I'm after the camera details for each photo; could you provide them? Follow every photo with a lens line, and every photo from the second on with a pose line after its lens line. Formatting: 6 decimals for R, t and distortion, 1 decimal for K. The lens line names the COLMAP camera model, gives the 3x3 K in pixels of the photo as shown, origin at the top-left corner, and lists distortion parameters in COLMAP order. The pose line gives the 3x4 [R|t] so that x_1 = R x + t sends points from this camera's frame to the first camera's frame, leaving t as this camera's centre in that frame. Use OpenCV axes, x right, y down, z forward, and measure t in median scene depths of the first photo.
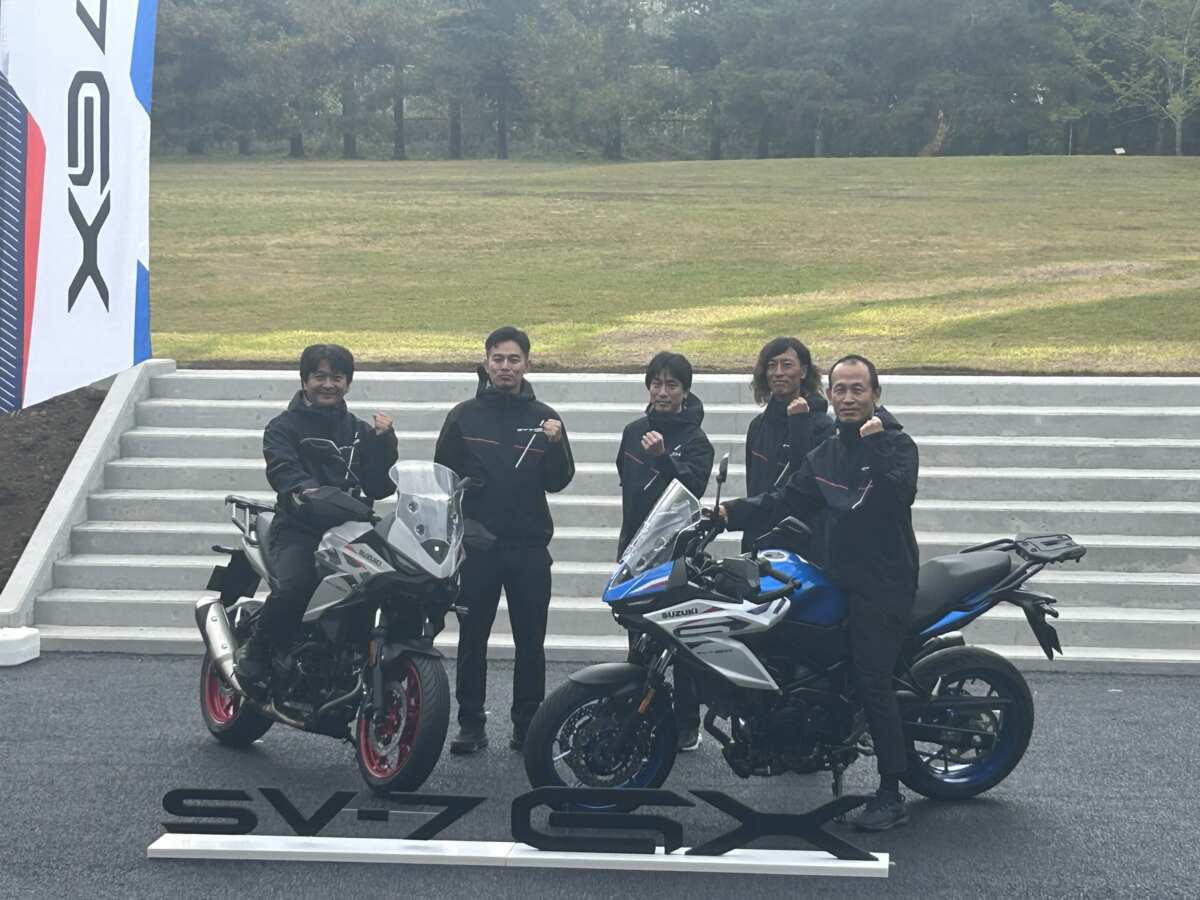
lens RADIAL K [[3161.4, 0, 600.0], [0, 3161.4, 450.0], [0, 0, 1]] dist [0.286376, -0.212177]
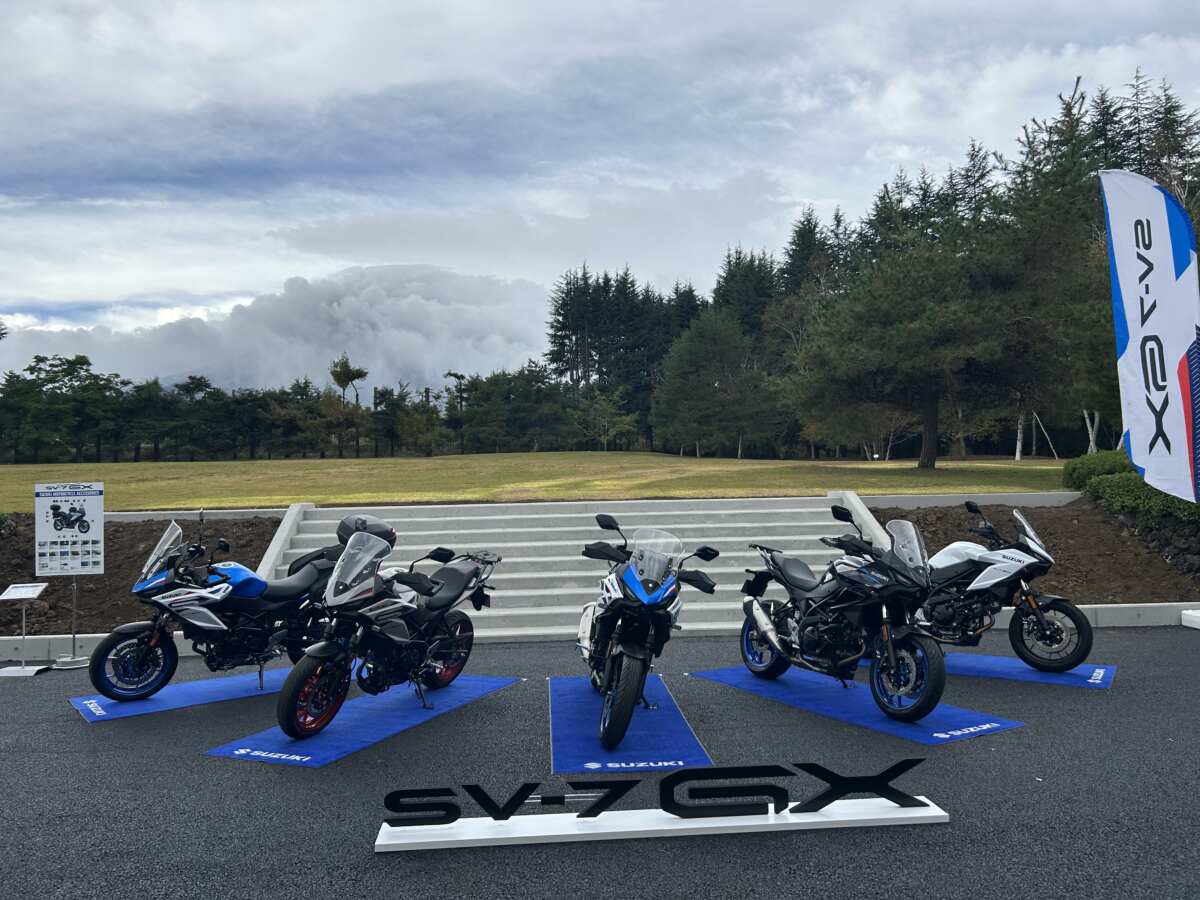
lens RADIAL K [[900.2, 0, 600.0], [0, 900.2, 450.0], [0, 0, 1]] dist [0.136728, -0.253080]
pose [[0.977322, -0.012228, 0.211407, -0.077329], [0.035354, 0.993742, -0.105961, 0.008187], [-0.208788, 0.111032, 0.971637, 0.370694]]
